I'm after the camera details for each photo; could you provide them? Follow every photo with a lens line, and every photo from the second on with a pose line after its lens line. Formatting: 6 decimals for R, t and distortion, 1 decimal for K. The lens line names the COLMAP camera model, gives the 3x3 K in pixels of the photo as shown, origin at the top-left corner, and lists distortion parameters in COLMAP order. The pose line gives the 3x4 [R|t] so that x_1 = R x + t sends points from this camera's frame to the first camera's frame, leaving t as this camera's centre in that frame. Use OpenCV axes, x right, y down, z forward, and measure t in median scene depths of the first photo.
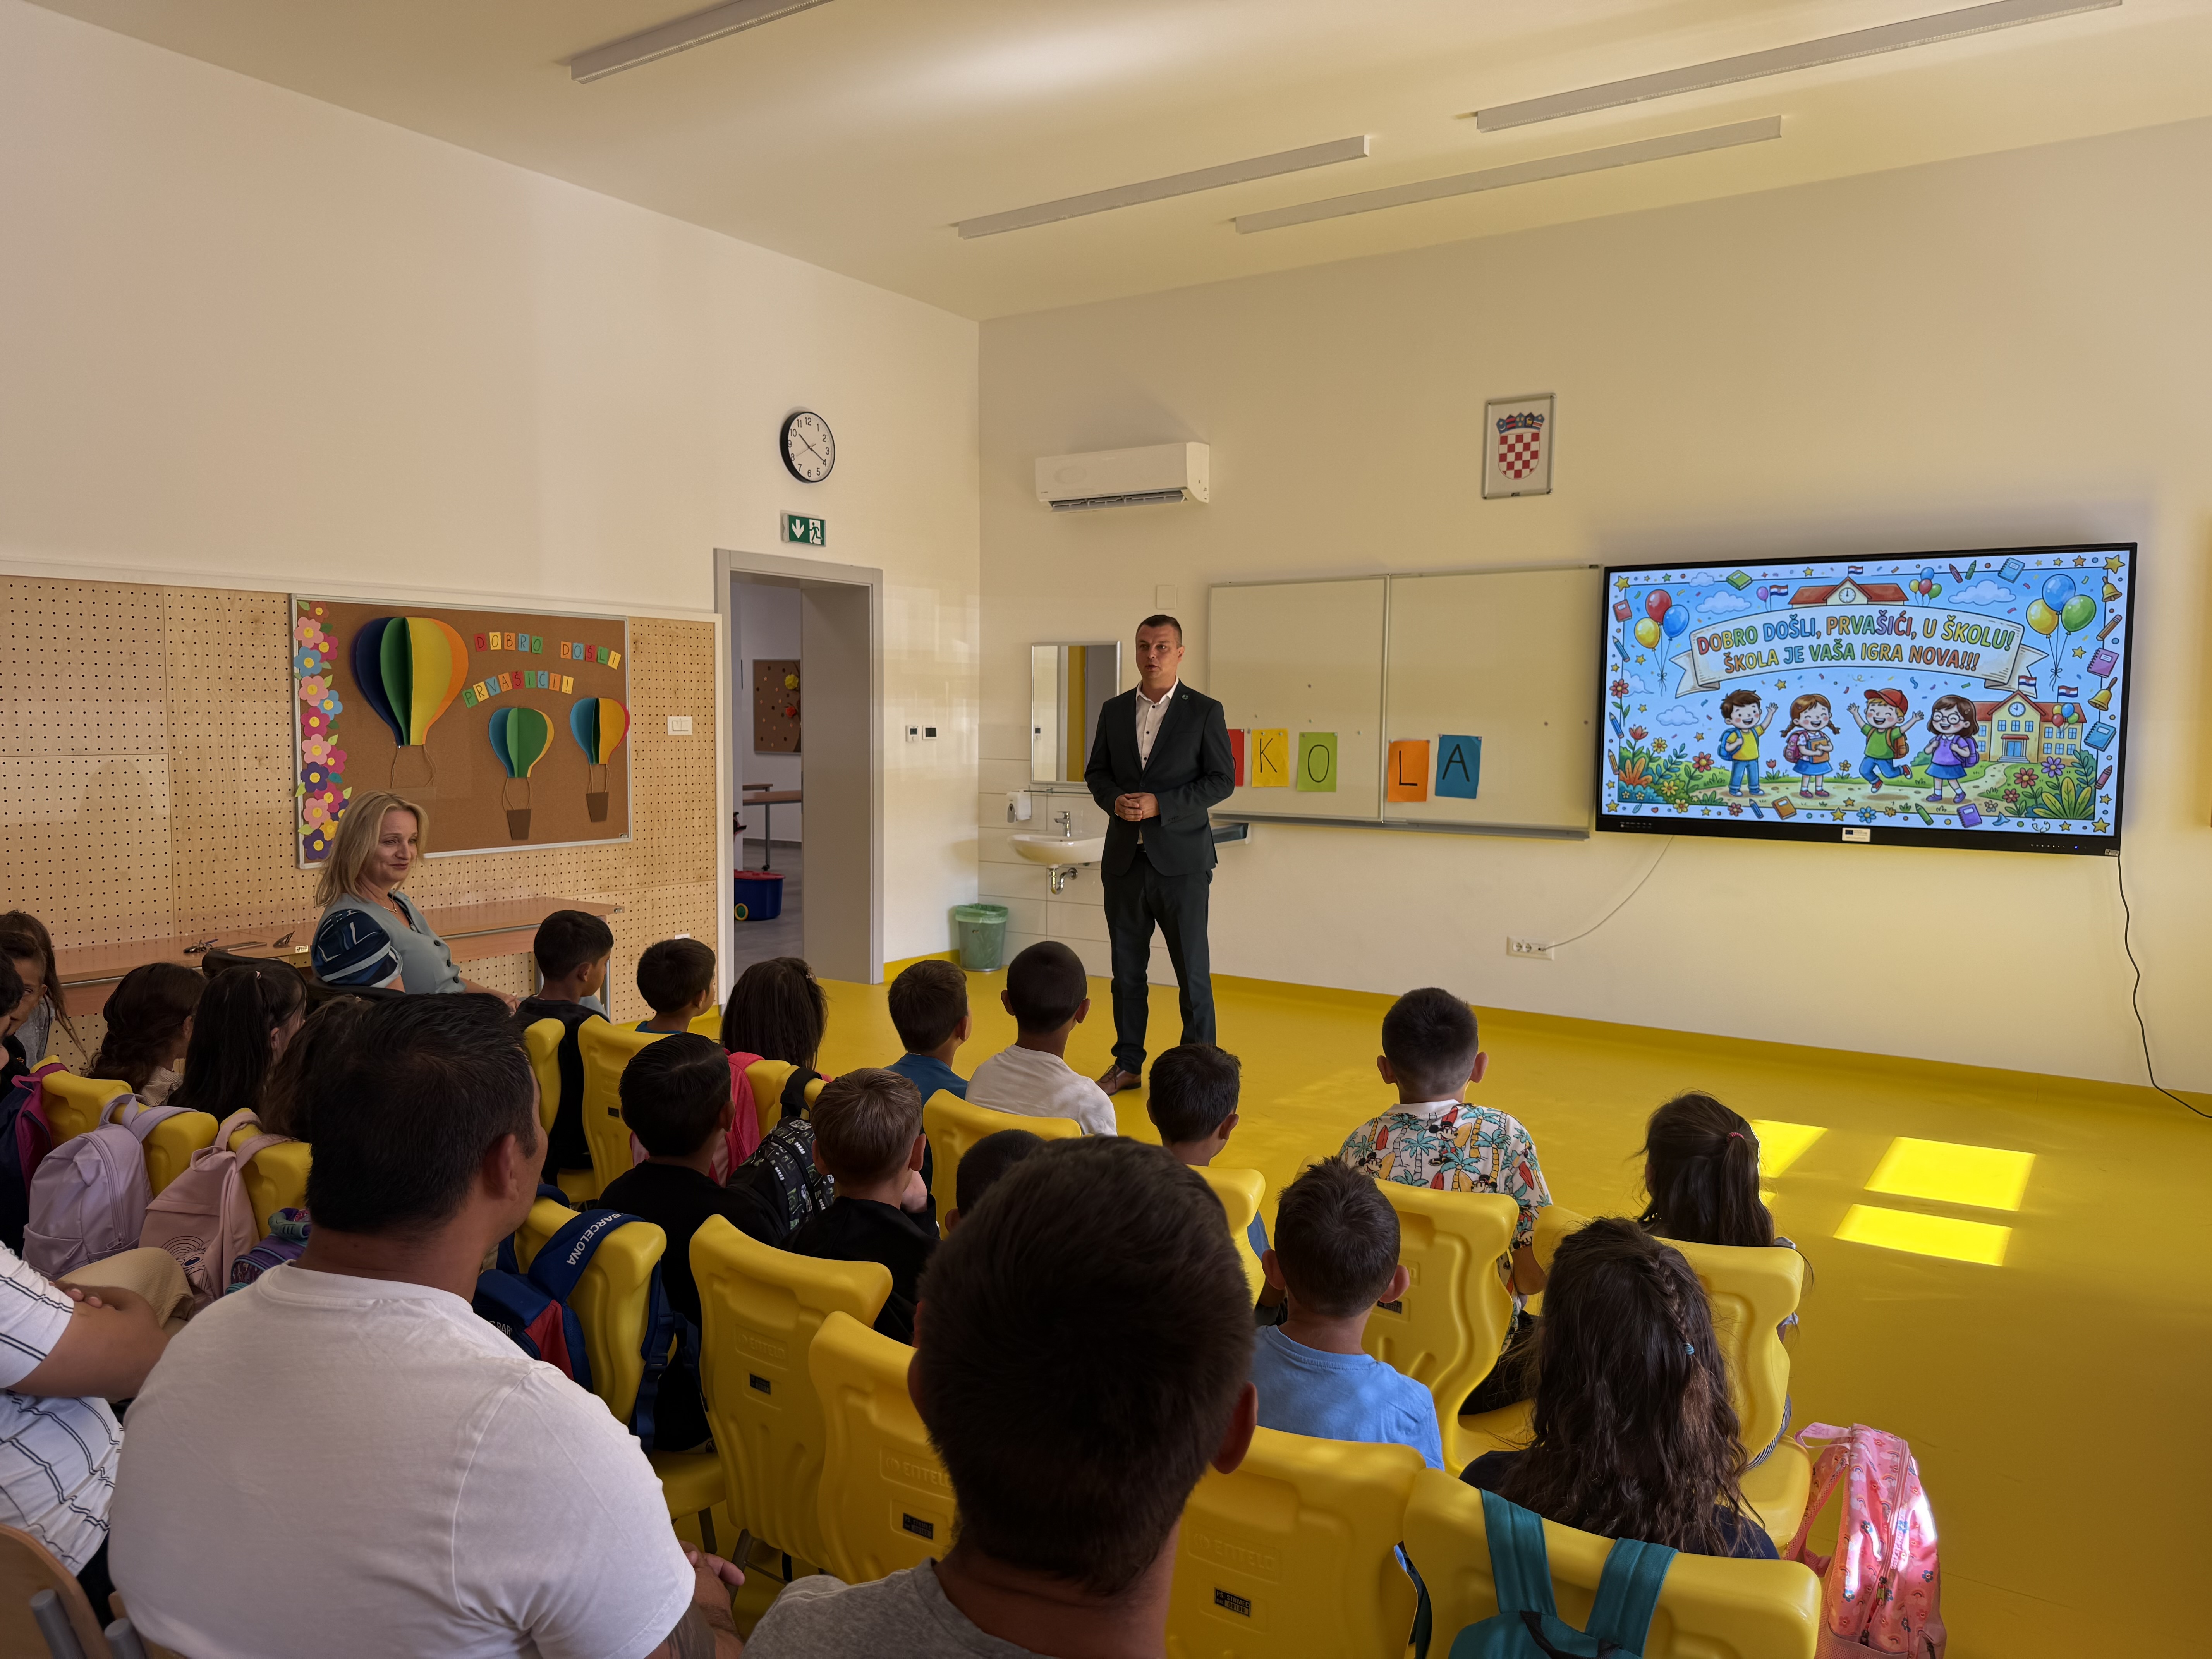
lens RADIAL K [[1560.9, 0, 1092.7], [0, 1560.9, 825.4], [0, 0, 1]] dist [0.042761, -0.059194]
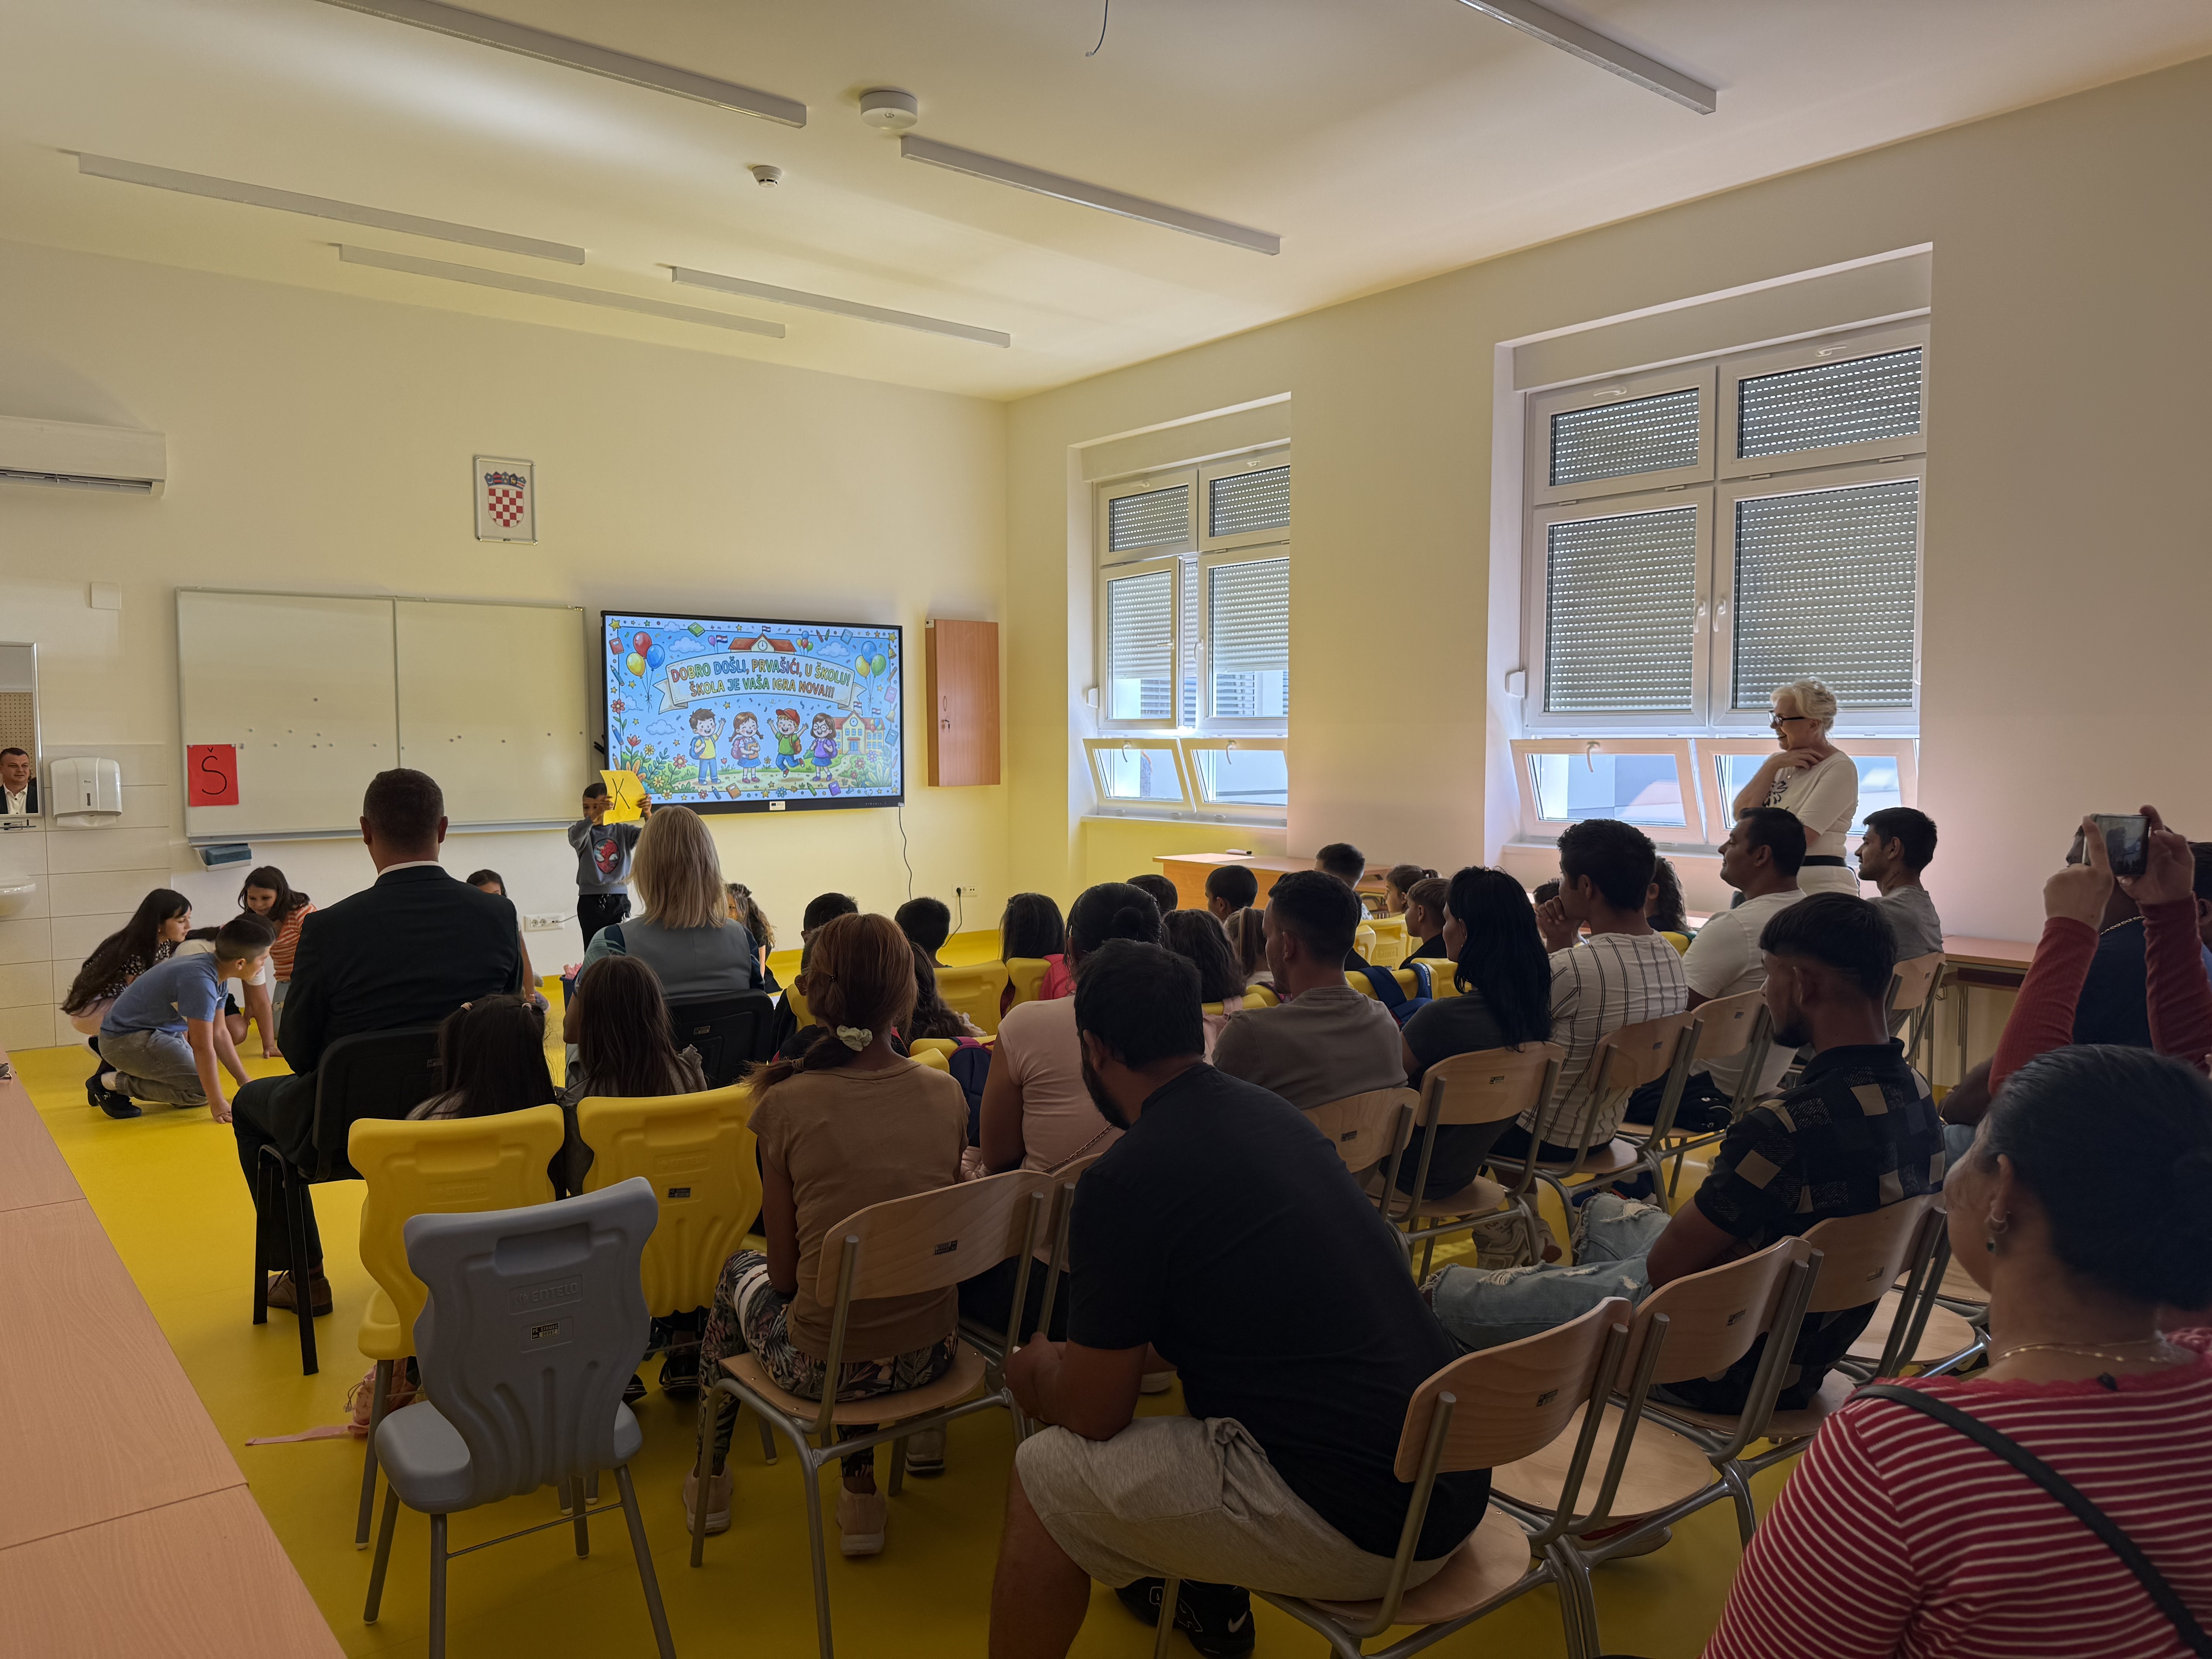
lens RADIAL K [[1546.1, 0, 1092.4], [0, 1546.1, 822.9], [0, 0, 1]] dist [0.130658, -0.208749]
pose [[0.298021, -0.066345, 0.952251, -0.841003], [0.077112, 0.995995, 0.045260, -0.021833], [-0.951440, 0.059941, 0.301943, 0.268769]]
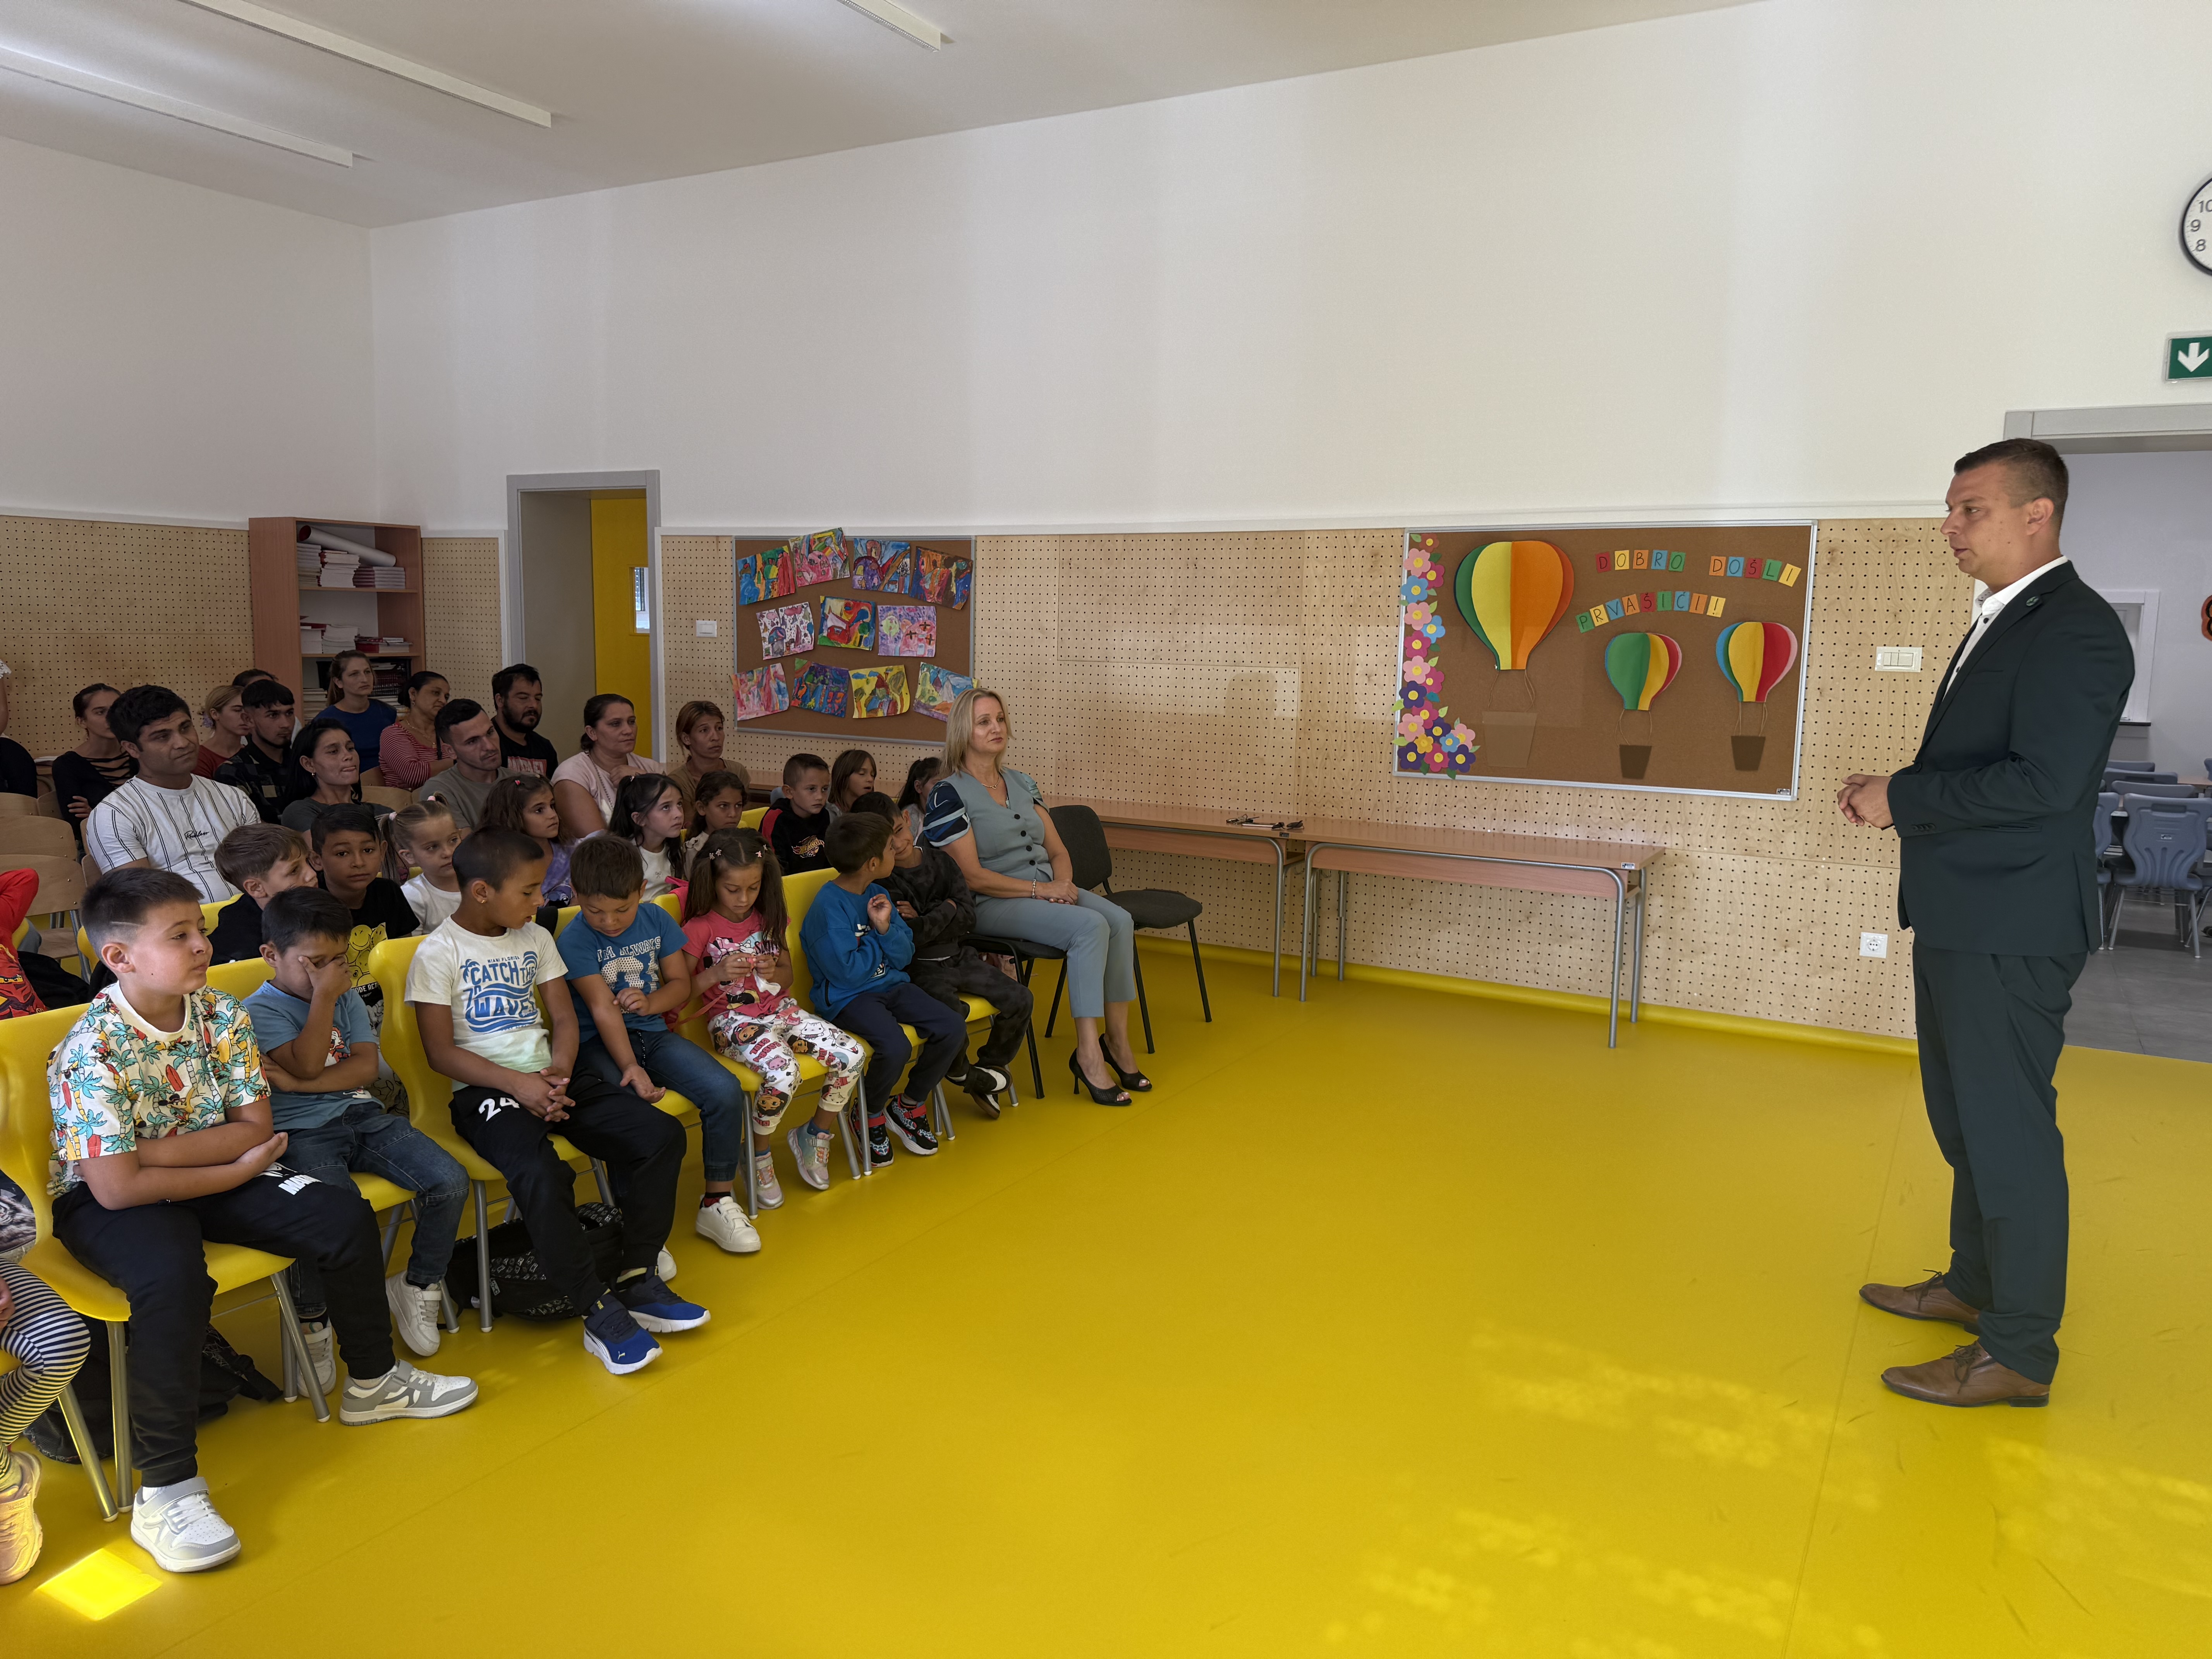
lens RADIAL K [[1546.1, 0, 1092.4], [0, 1546.1, 822.9], [0, 0, 1]] dist [0.130658, -0.208749]
pose [[0.083825, 0.119840, -0.989248, 0.524053], [-0.092244, 0.989413, 0.112043, -0.039240], [0.992202, 0.081860, 0.093992, 0.617020]]
